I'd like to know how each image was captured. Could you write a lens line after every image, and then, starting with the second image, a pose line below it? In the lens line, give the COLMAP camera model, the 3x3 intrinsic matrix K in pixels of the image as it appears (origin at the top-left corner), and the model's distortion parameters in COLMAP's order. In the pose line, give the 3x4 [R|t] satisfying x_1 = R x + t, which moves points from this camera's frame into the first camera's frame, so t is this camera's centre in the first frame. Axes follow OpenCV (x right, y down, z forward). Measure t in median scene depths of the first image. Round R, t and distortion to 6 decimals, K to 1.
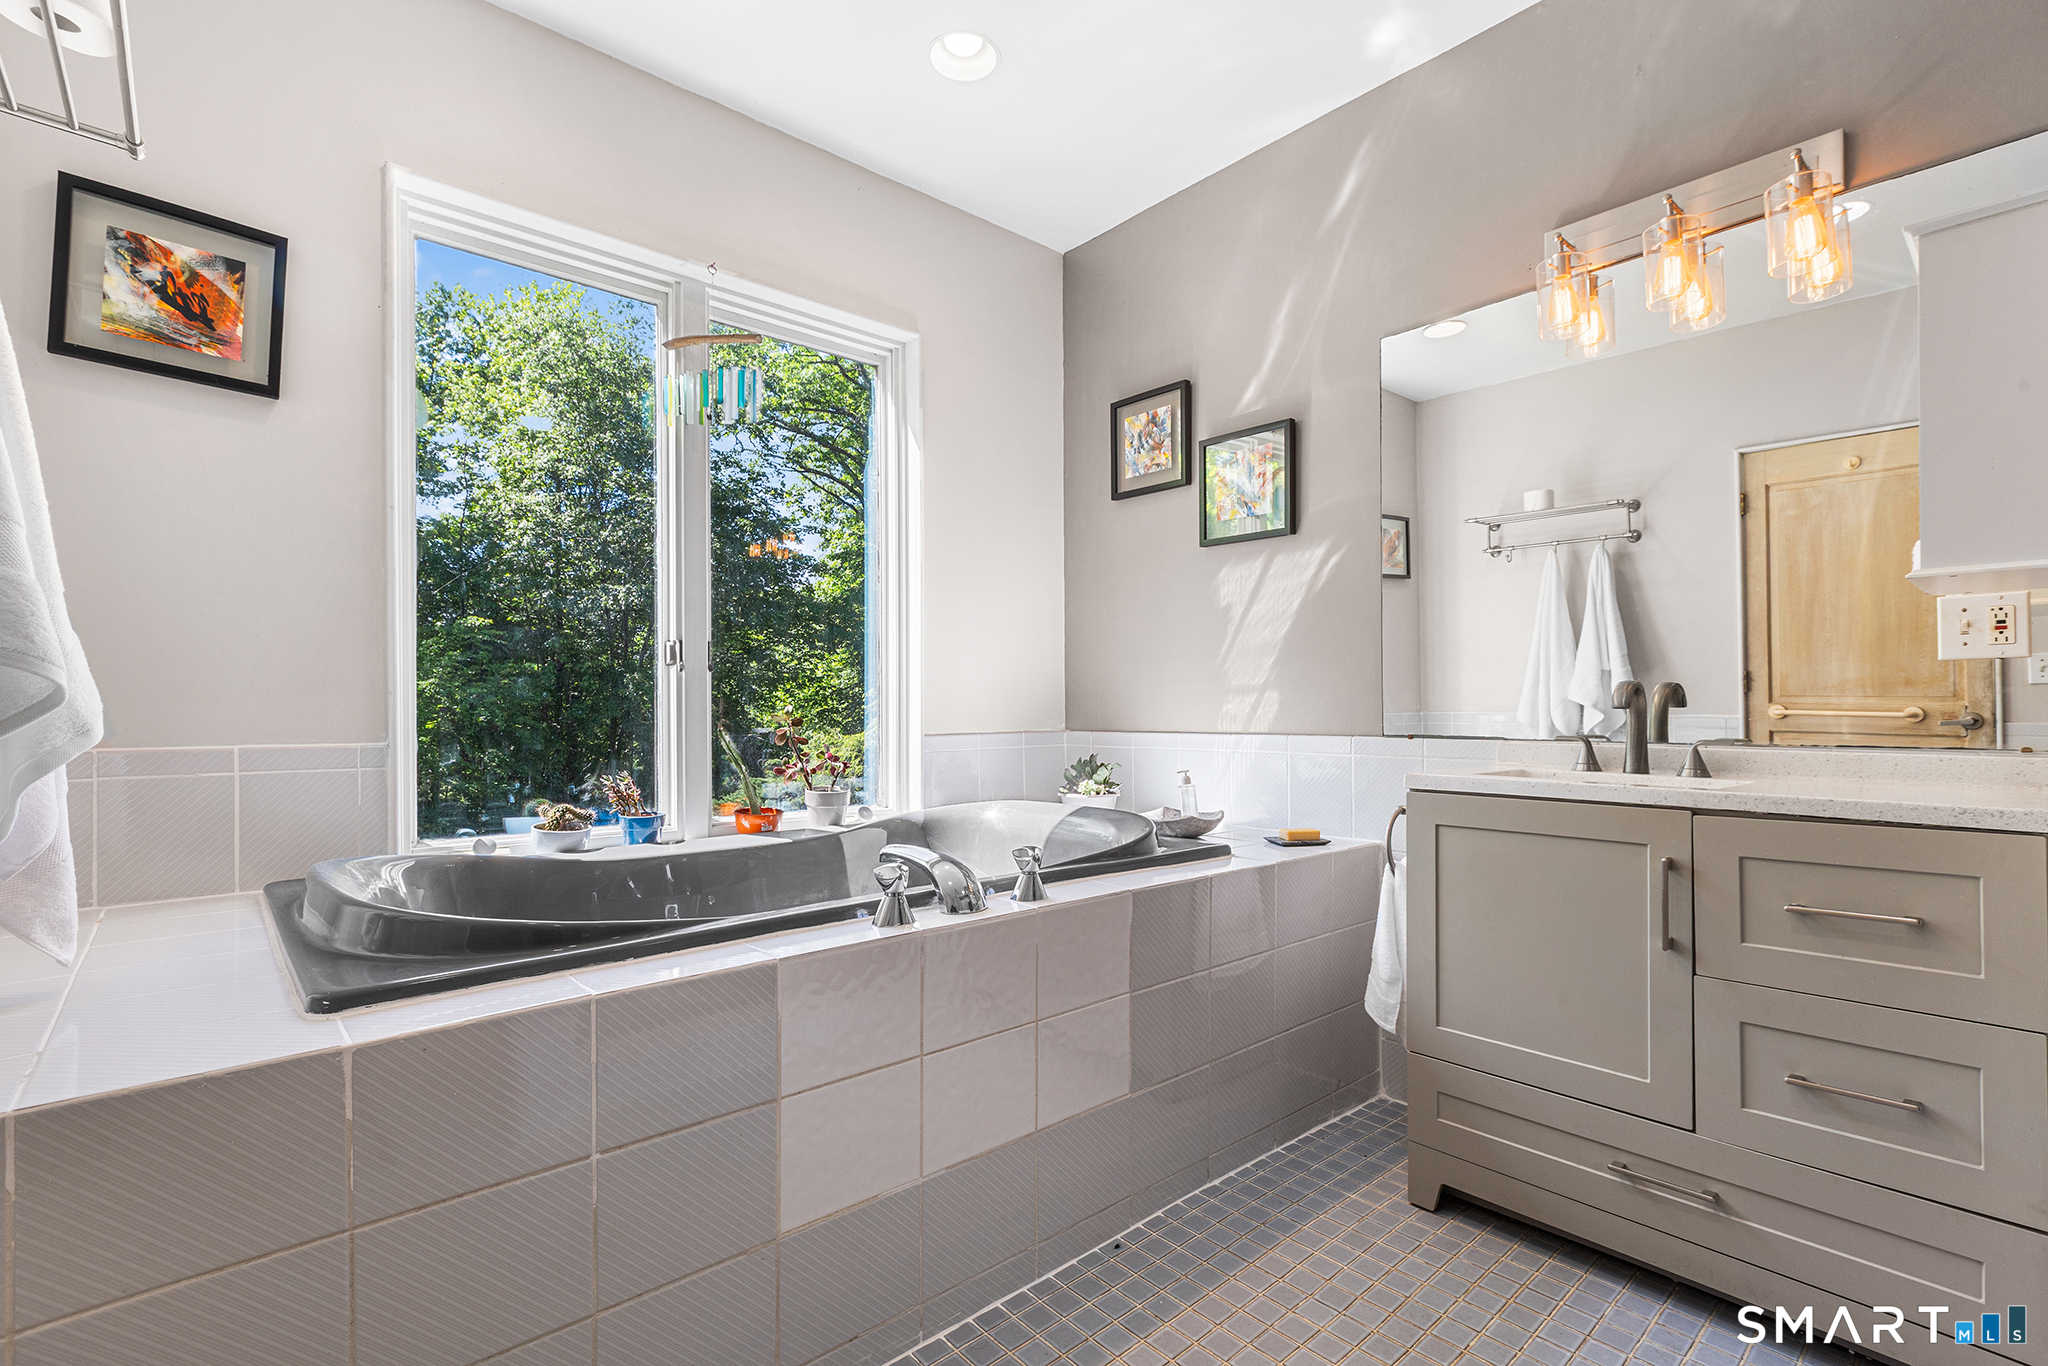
lens RADIAL K [[932.0, 0, 1023.5], [0, 932.0, 699.9], [0, 0, 1]] dist [-0.003048, -0.000756]
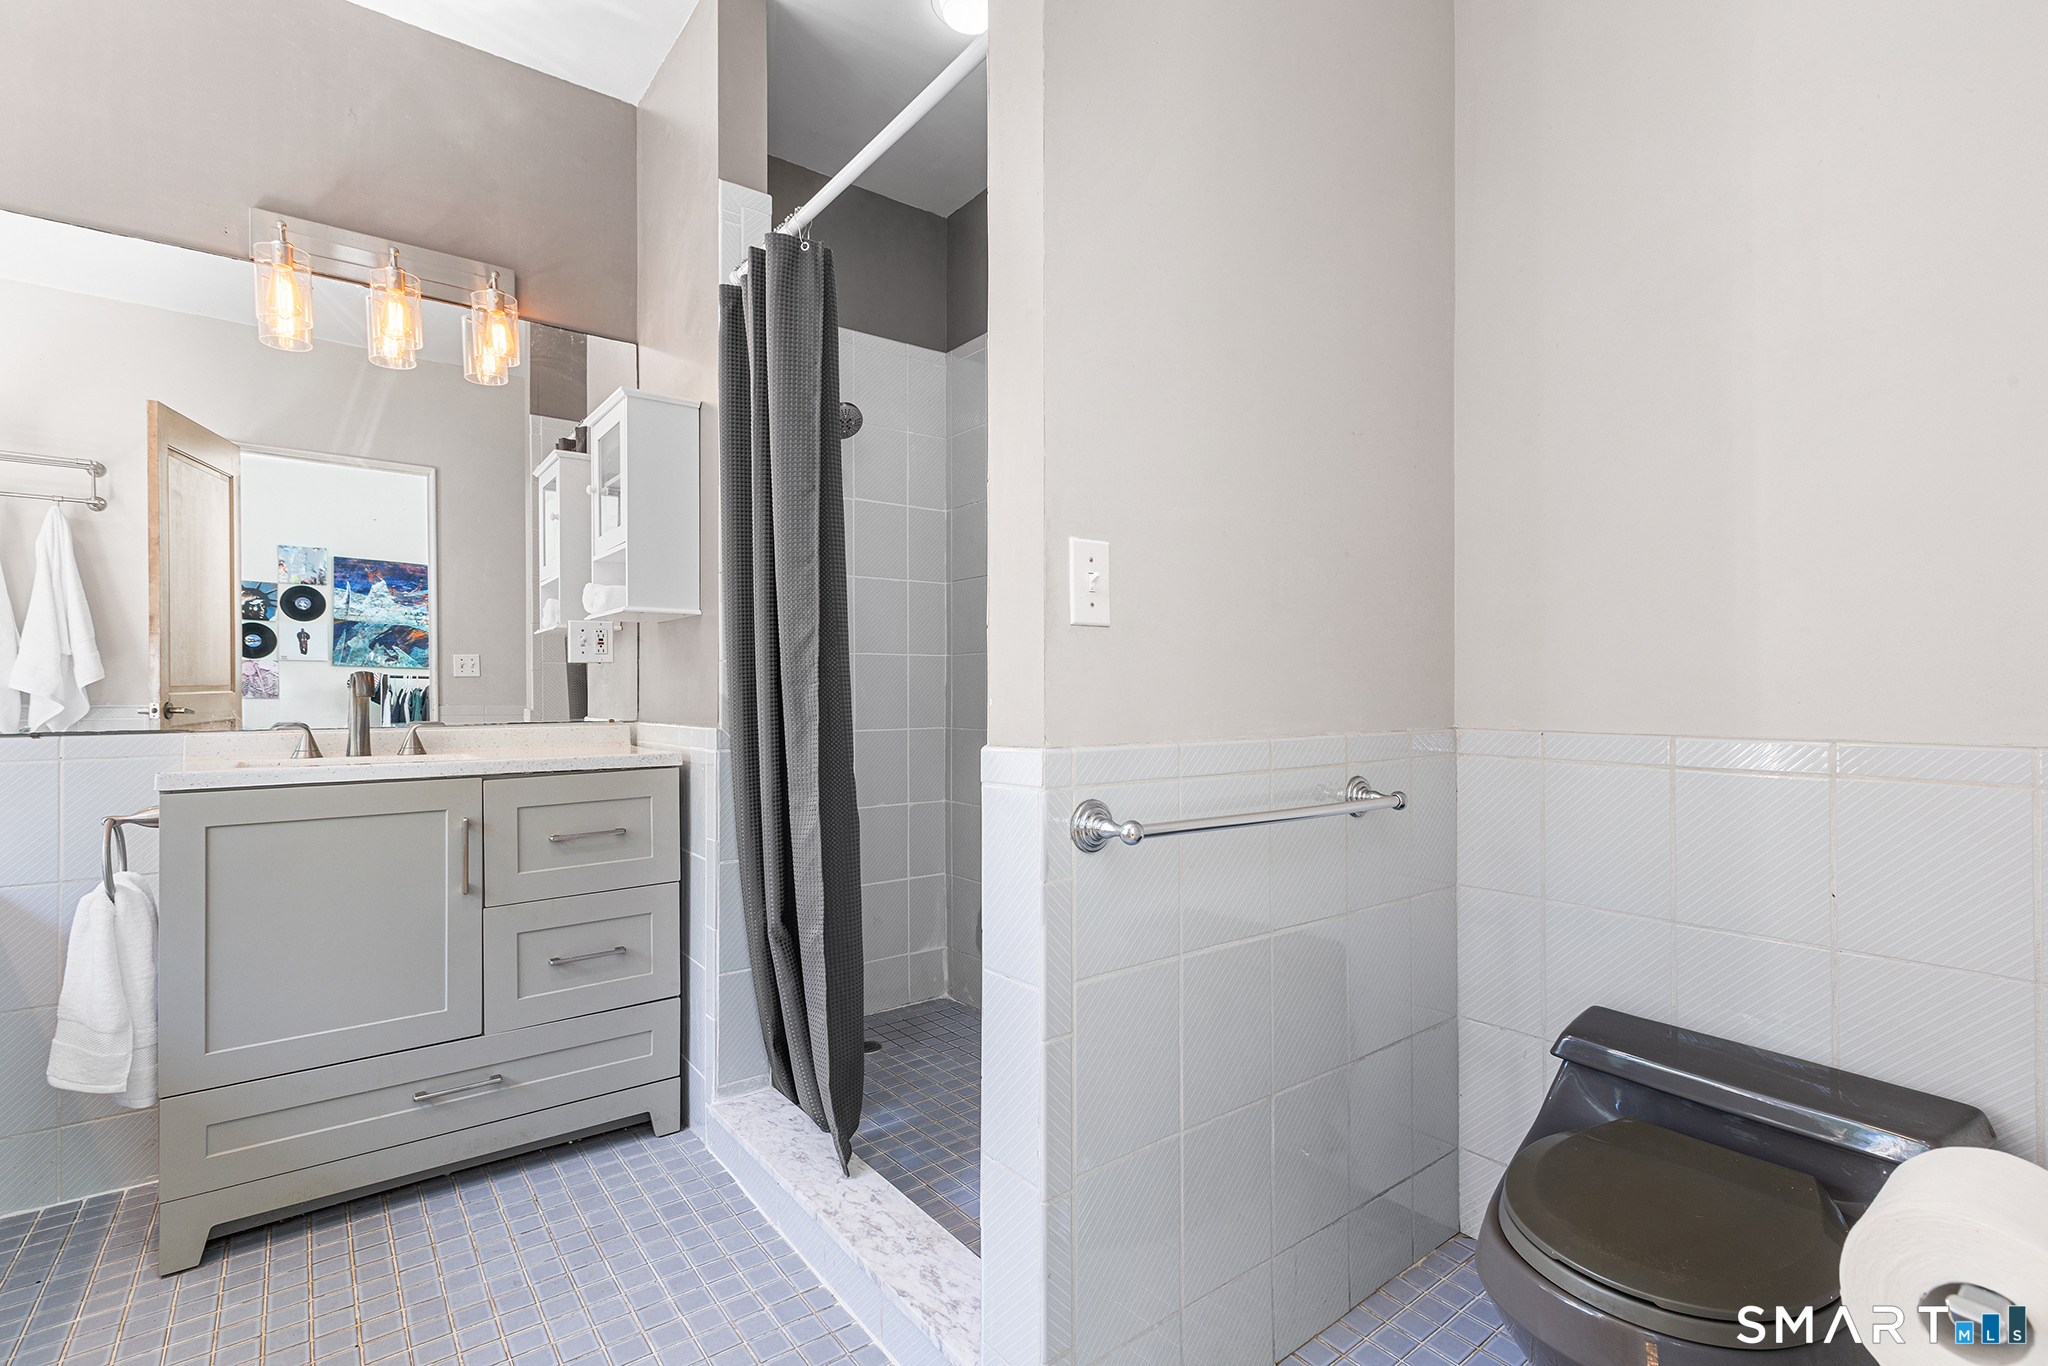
lens RADIAL K [[932.0, 0, 1024.3], [0, 932.0, 684.8], [0, 0, 1]] dist [-0.003048, -0.000756]
pose [[0.055509, 0.008481, 0.998422, -0.452840], [-0.001283, 0.999964, -0.008423, 0.004271], [-0.998457, -0.000814, 0.055518, 0.188584]]
